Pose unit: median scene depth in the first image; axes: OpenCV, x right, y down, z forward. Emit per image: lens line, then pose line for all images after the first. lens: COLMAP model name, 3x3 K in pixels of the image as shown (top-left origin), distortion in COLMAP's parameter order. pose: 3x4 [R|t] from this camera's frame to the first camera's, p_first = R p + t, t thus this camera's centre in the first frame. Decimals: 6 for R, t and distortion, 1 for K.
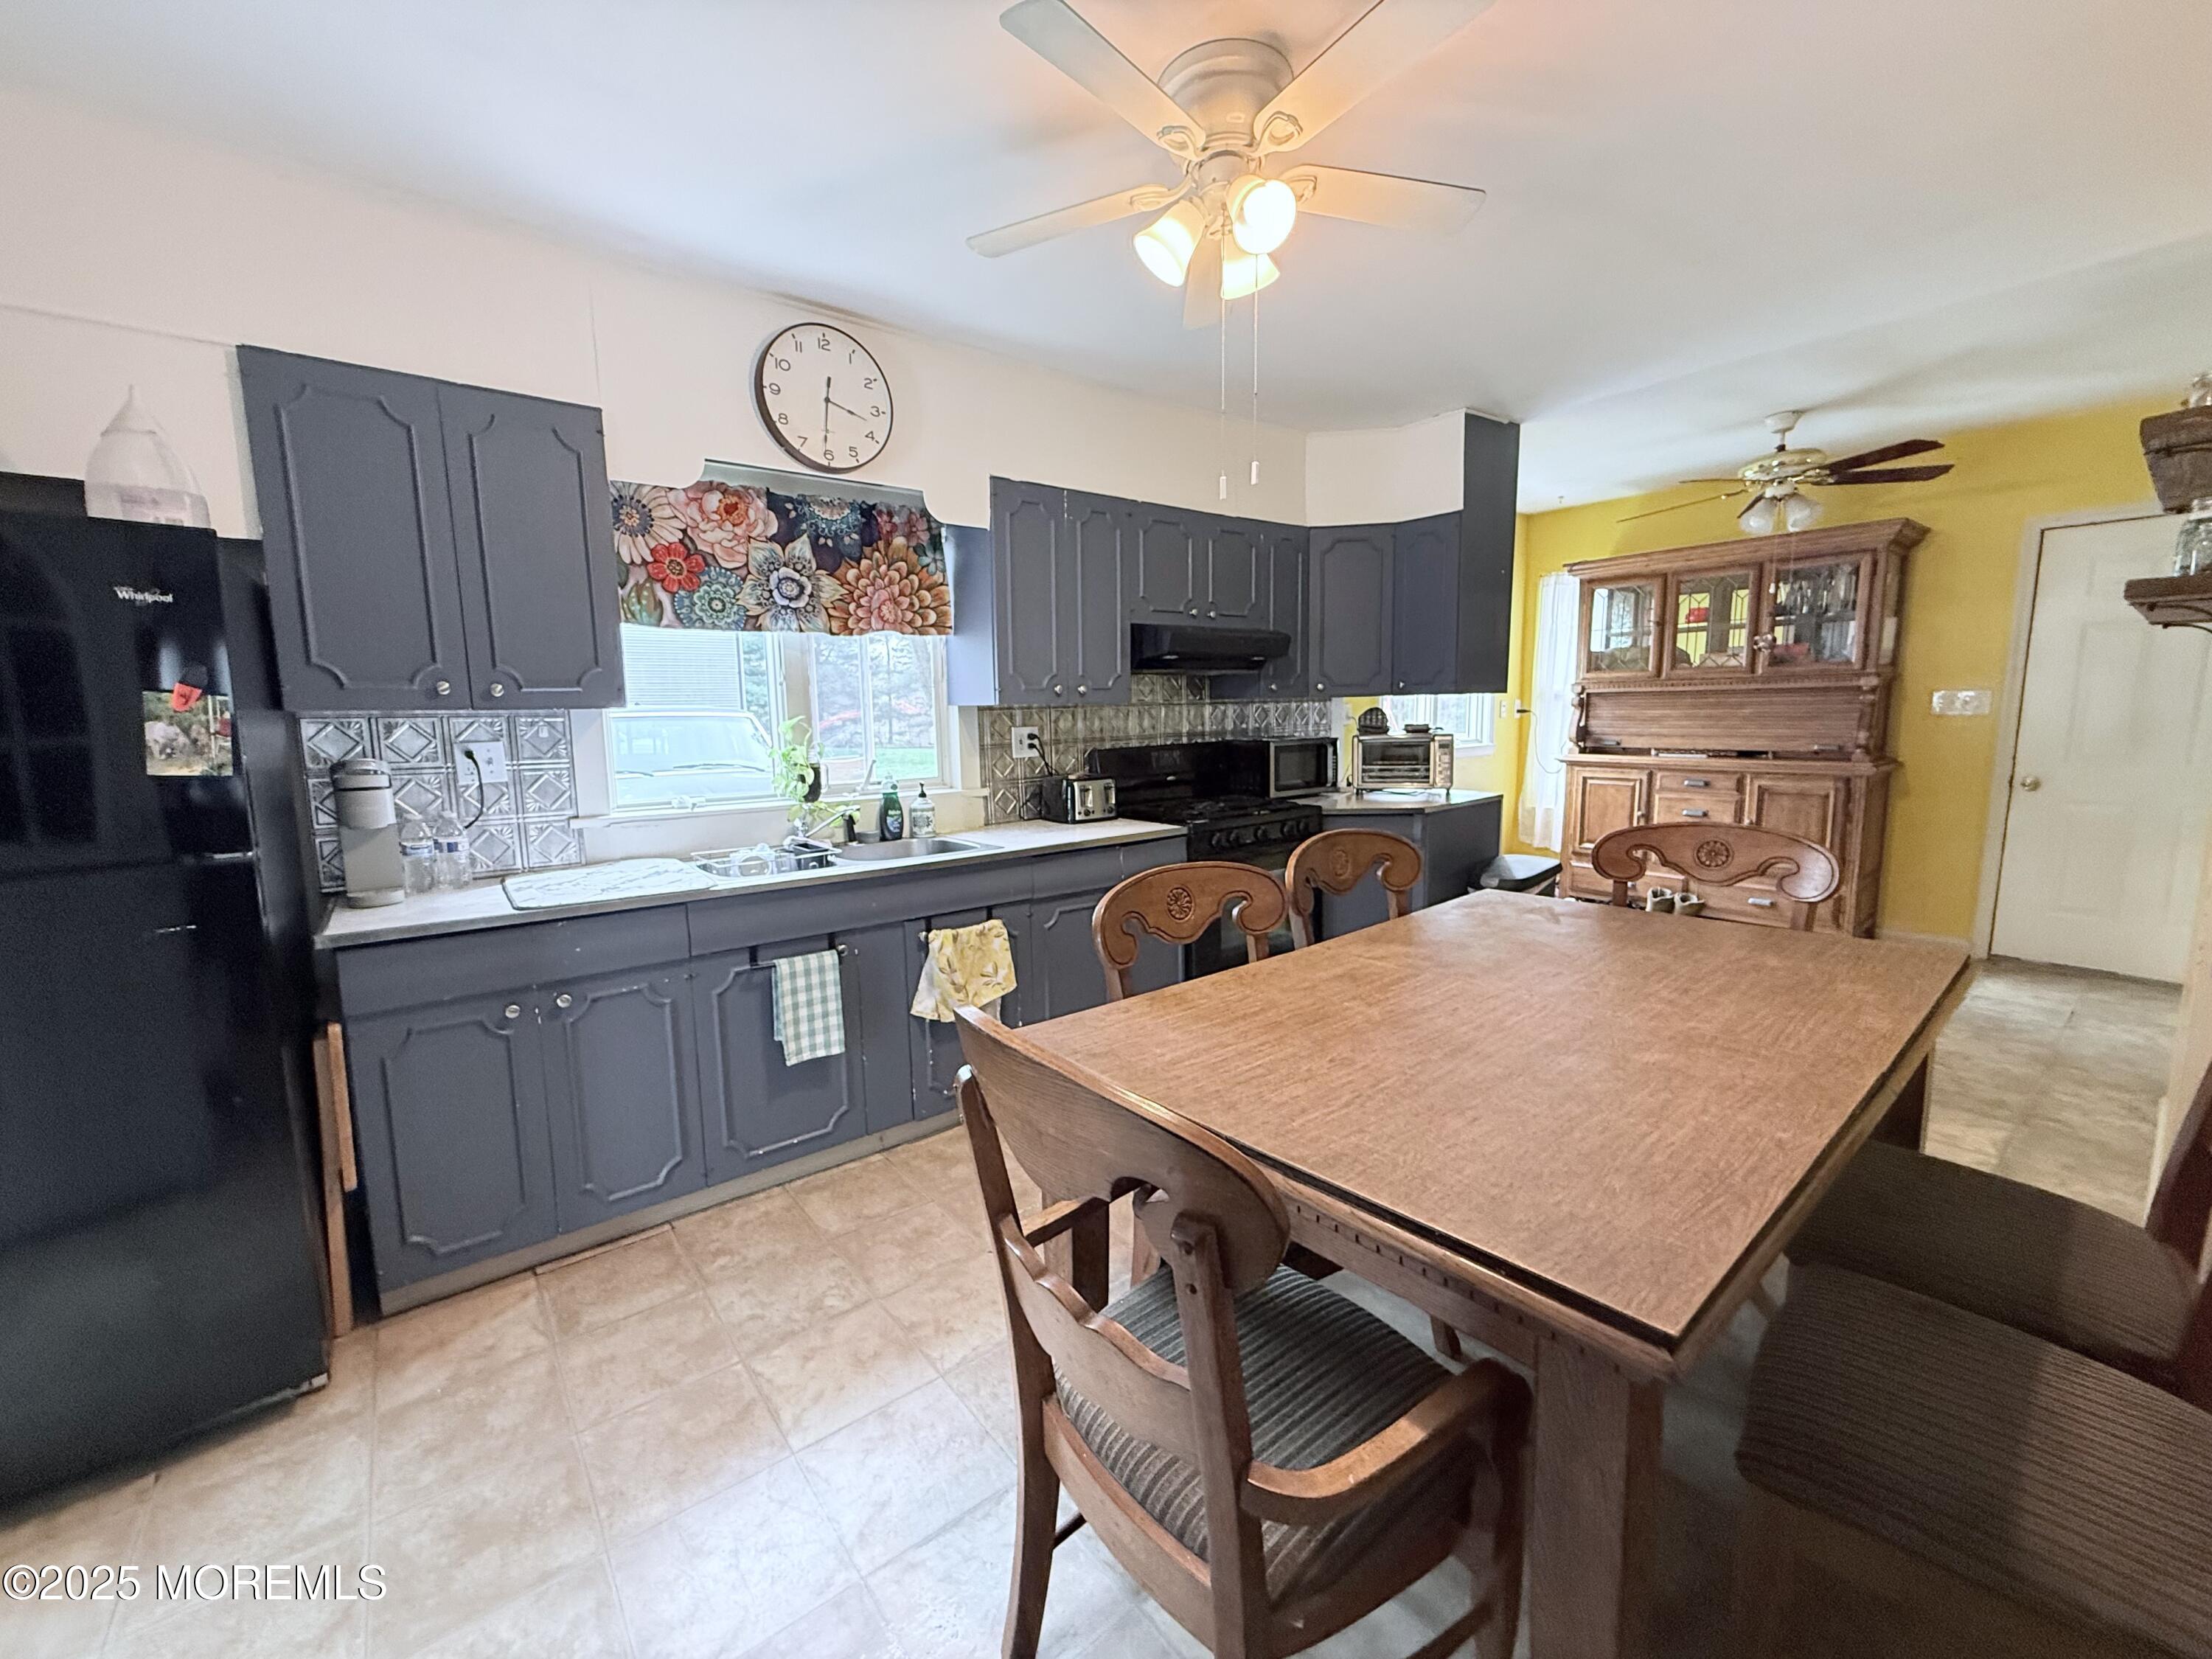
lens RADIAL K [[884.1, 0, 1086.8], [0, 884.1, 824.8], [0, 0, 1]] dist [0.000137, 0.000348]
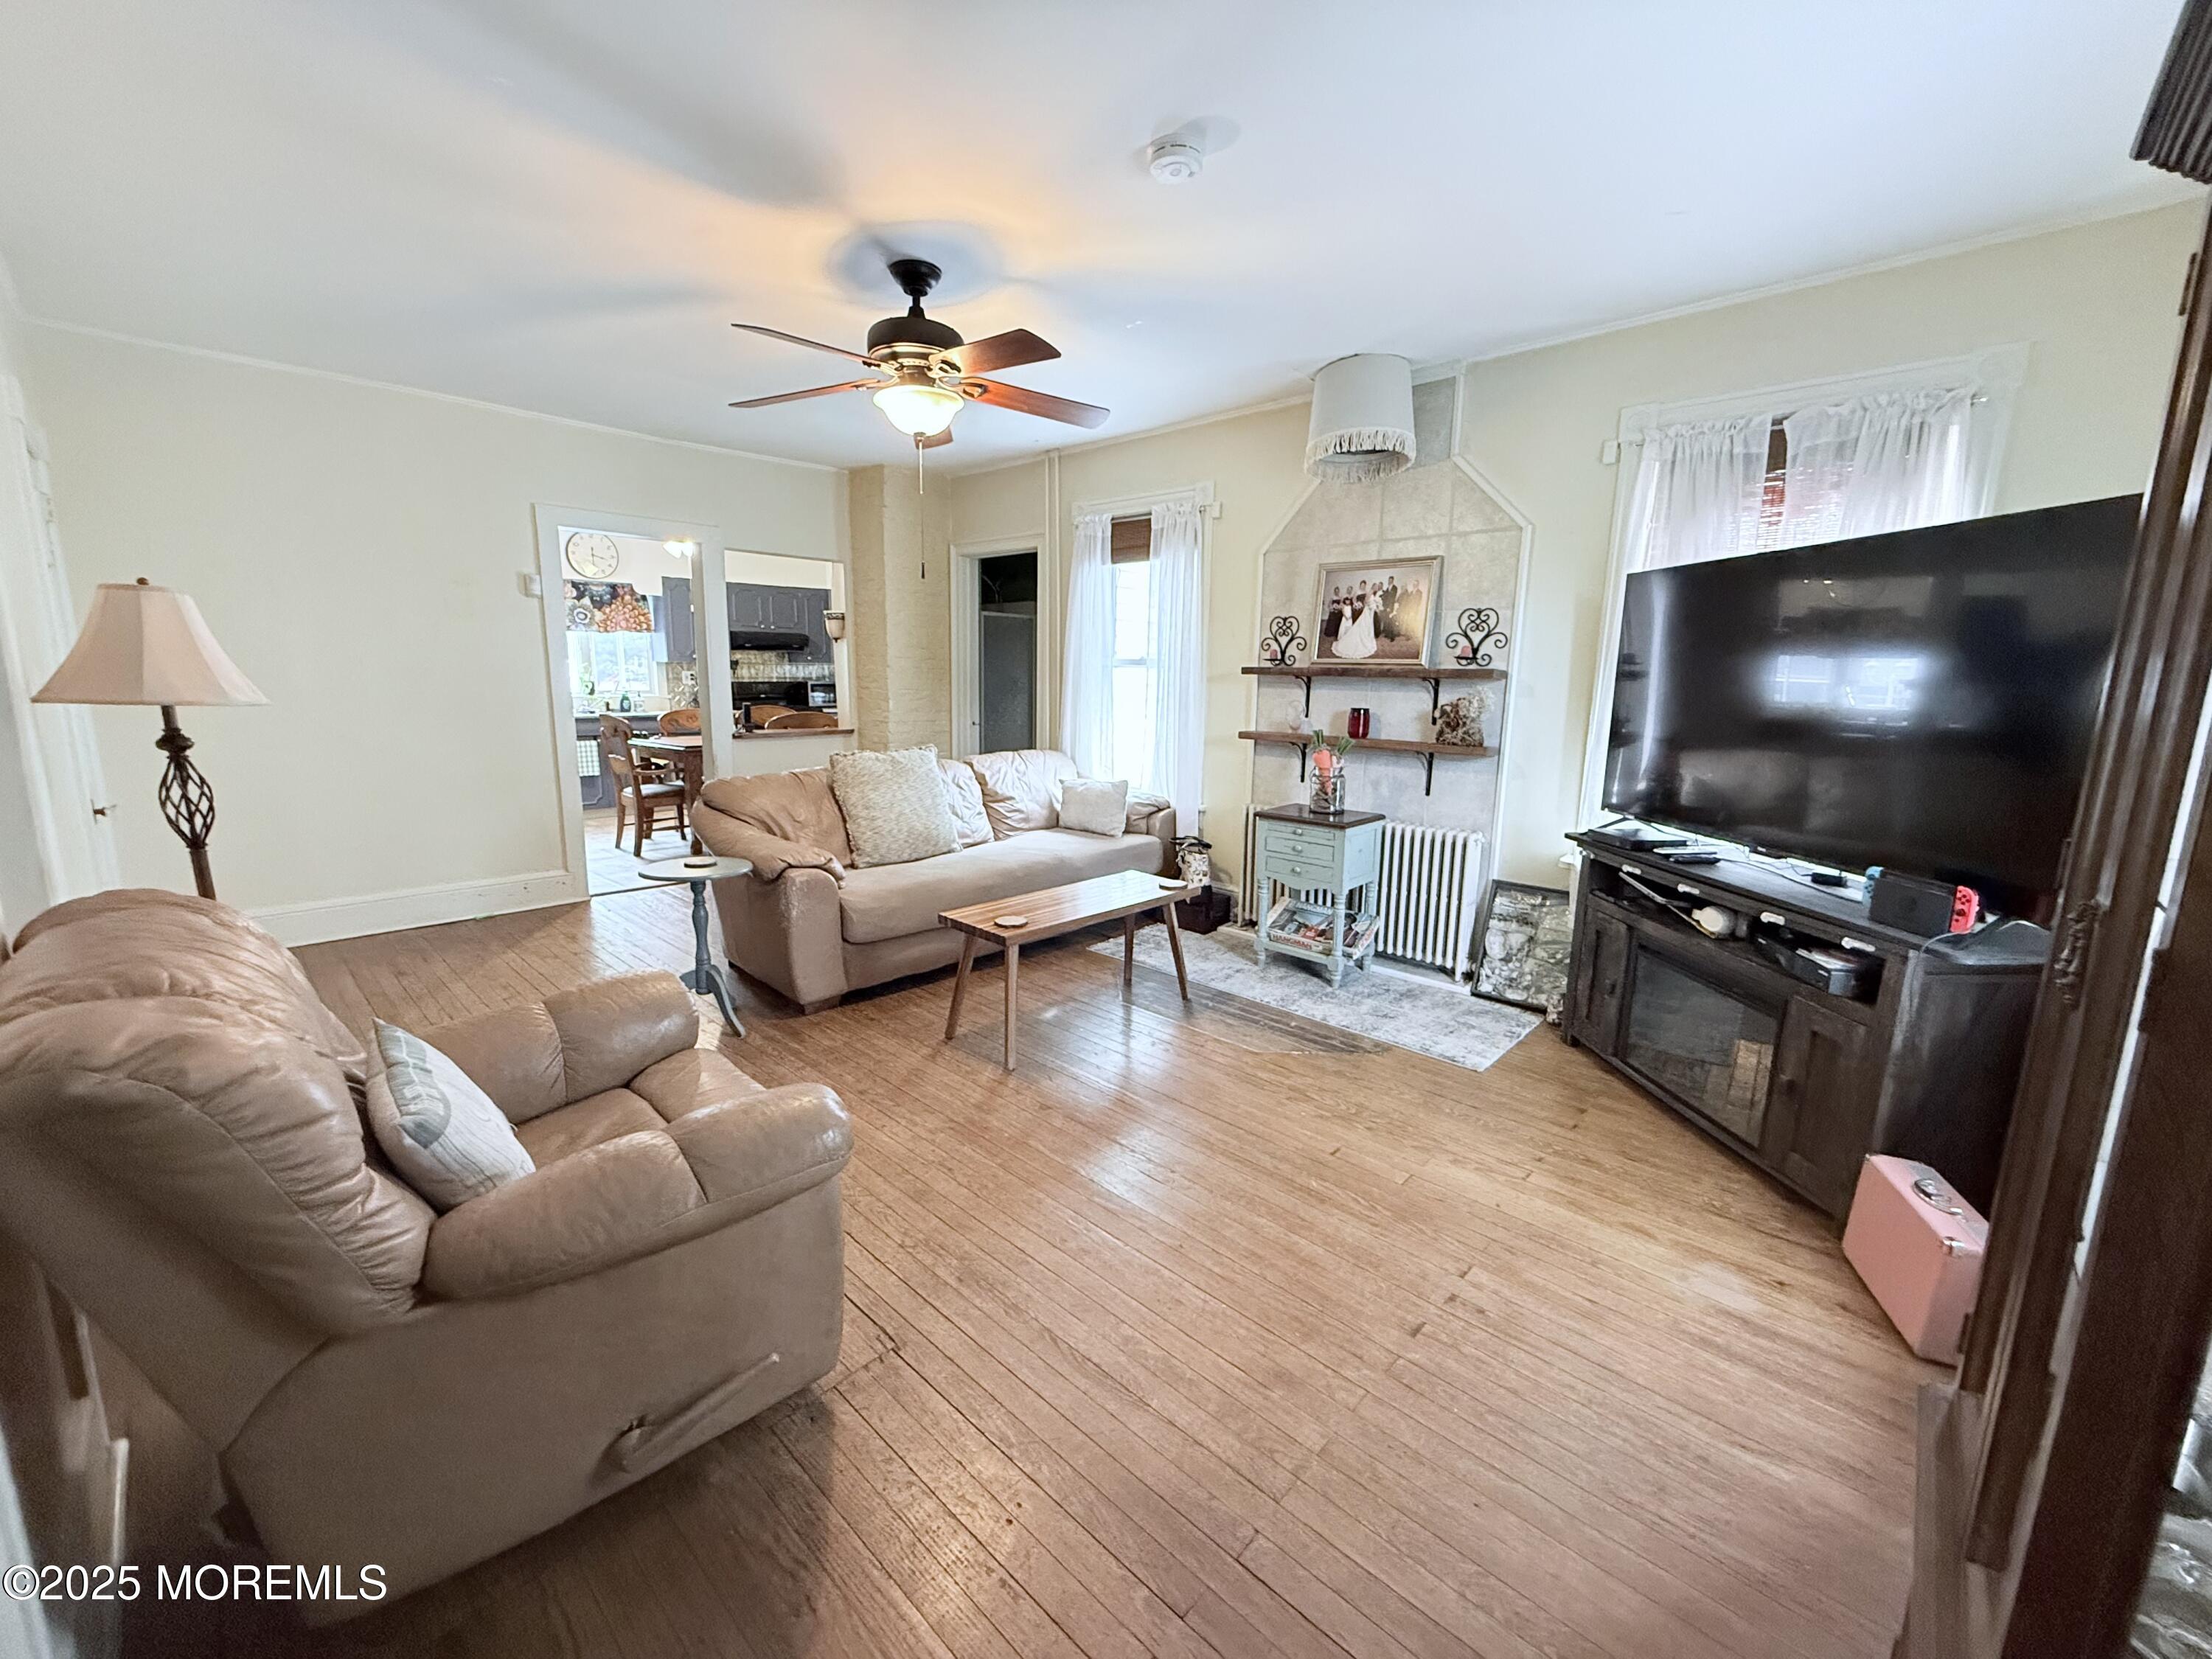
lens RADIAL K [[884.1, 0, 1089.3], [0, 884.1, 823.9], [0, 0, 1]] dist [0.000137, 0.000348]
pose [[0.989675, 0.006665, 0.143172, 0.795372], [-0.012808, 0.999034, 0.042028, 0.229070], [-0.142754, -0.043428, 0.988805, -1.872655]]
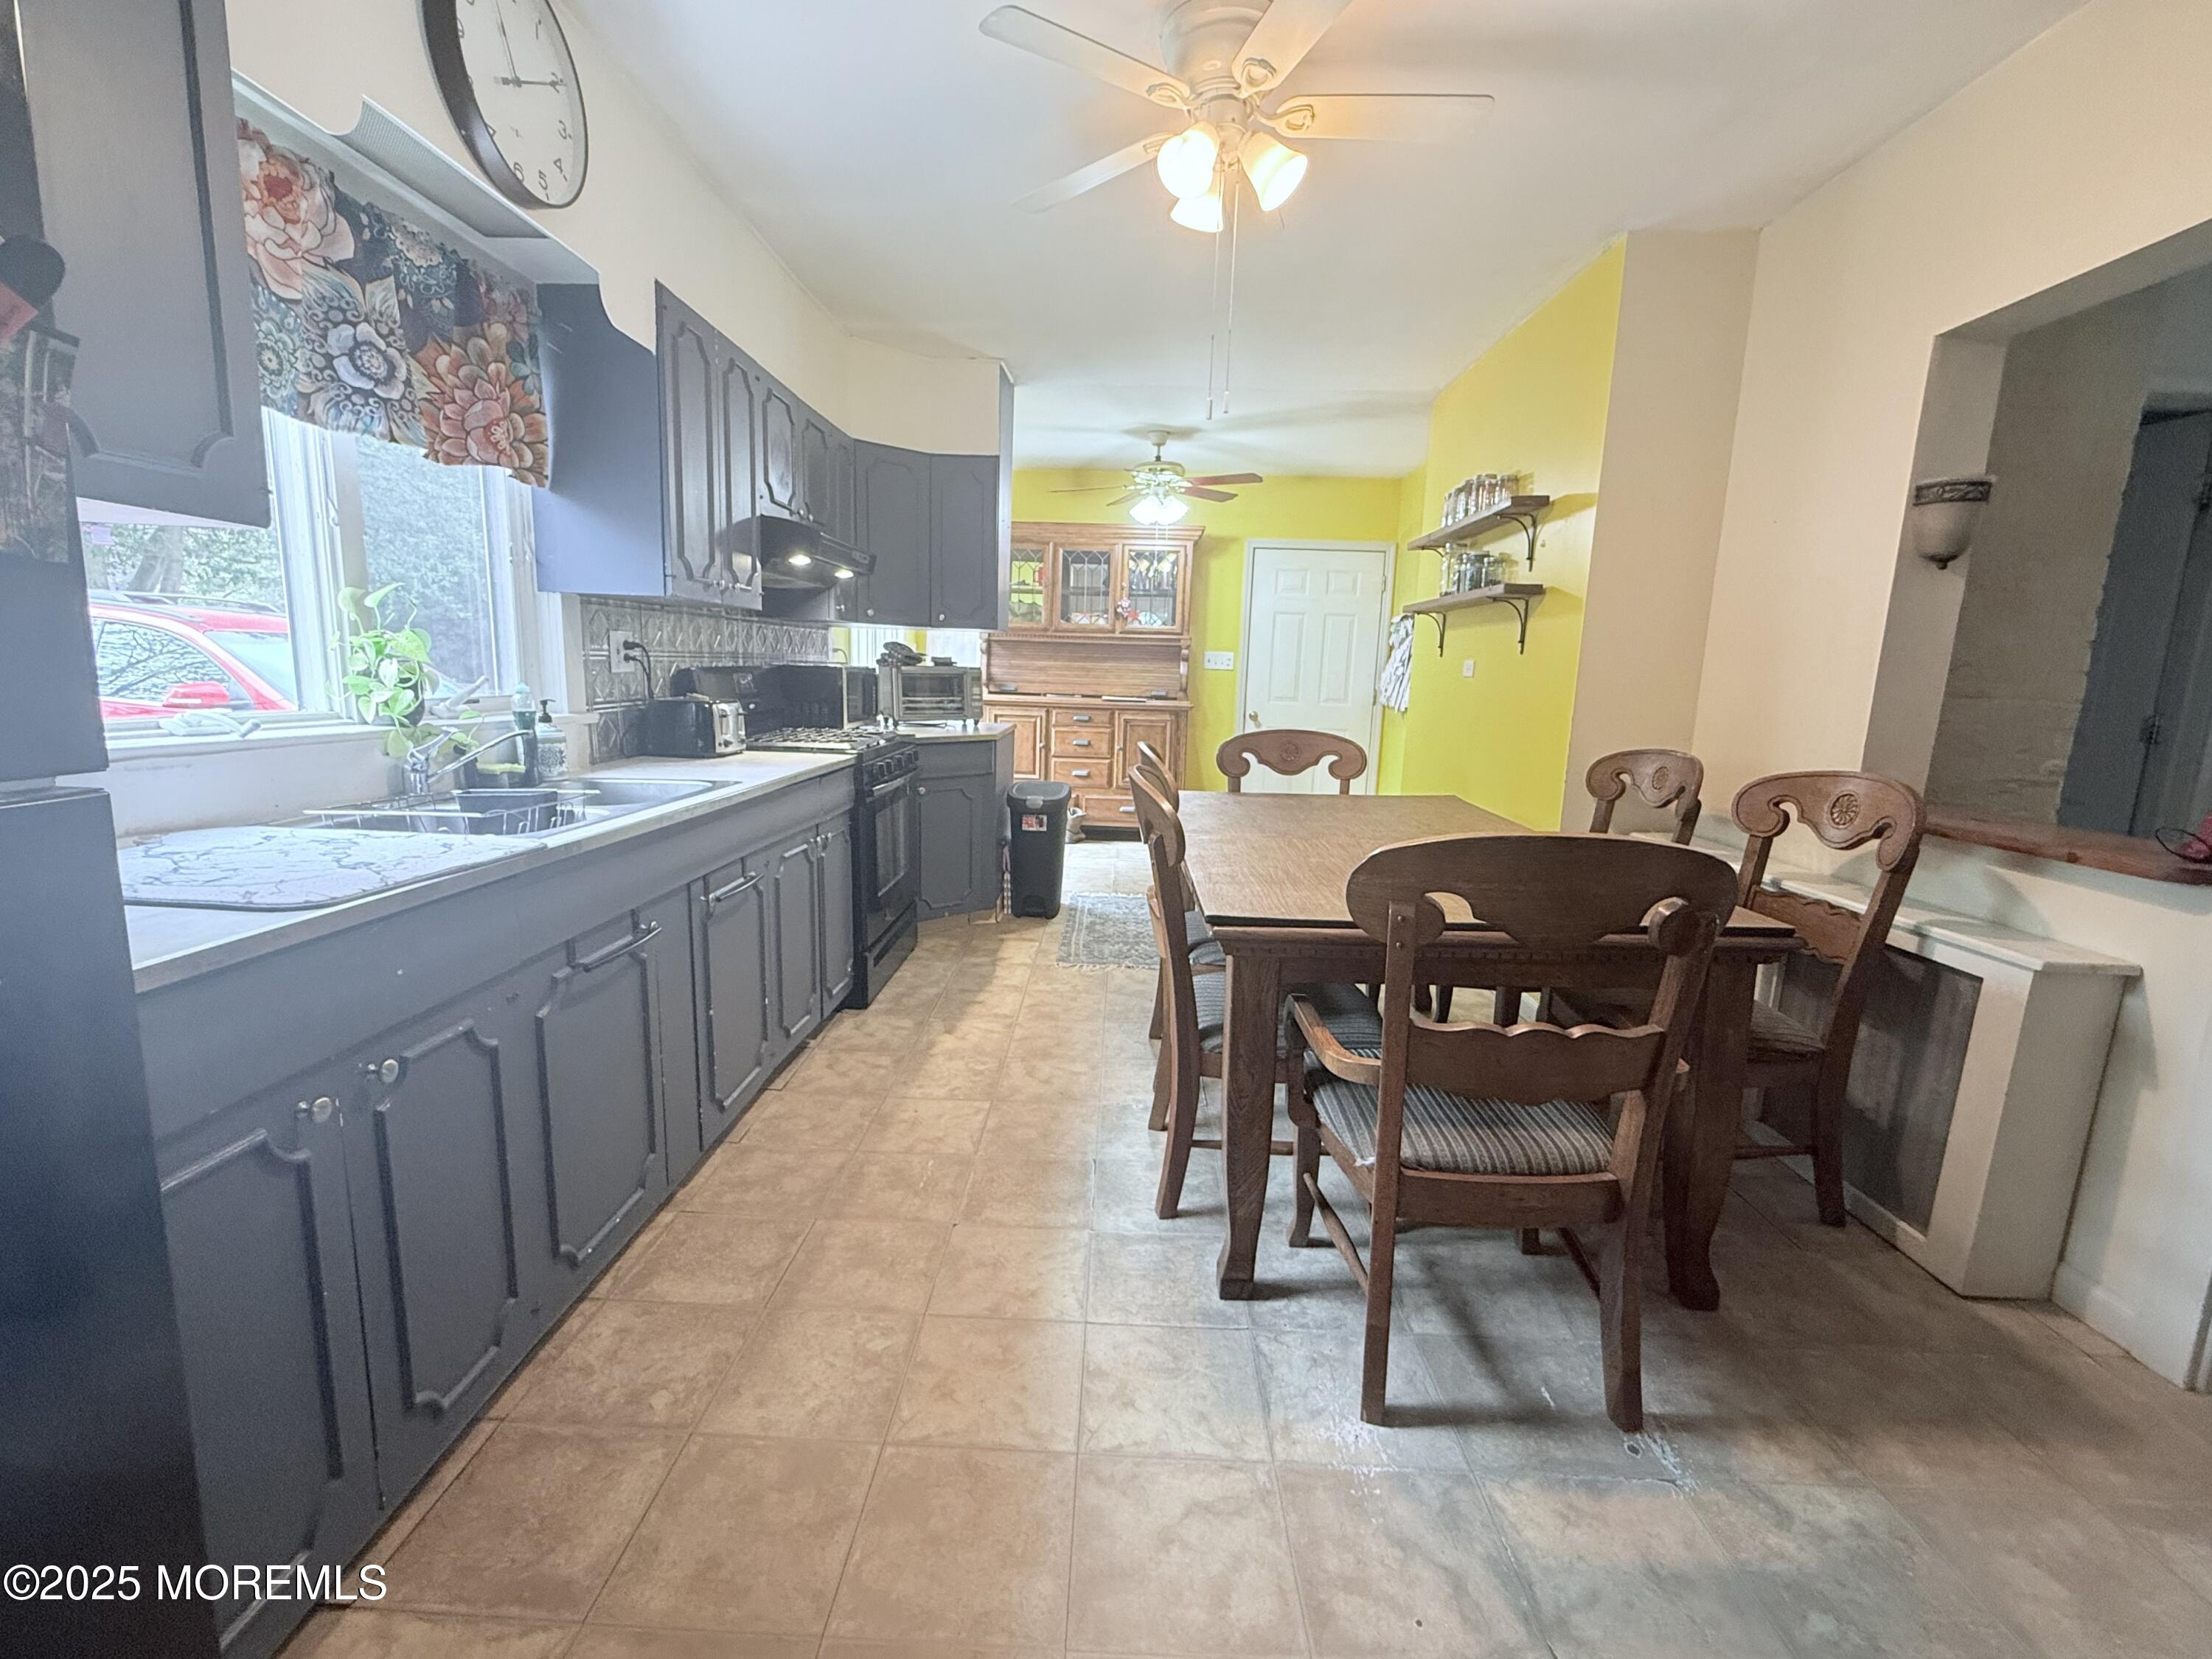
lens RADIAL K [[947.9, 0, 1097.6], [0, 947.9, 829.5], [0, 0, 1]] dist [-0.004426, -0.000228]
pose [[0.640860, -0.089345, 0.762441, -0.513216], [0.055635, 0.995998, 0.069950, 0.025789], [-0.765639, -0.002410, 0.643266, 0.212834]]
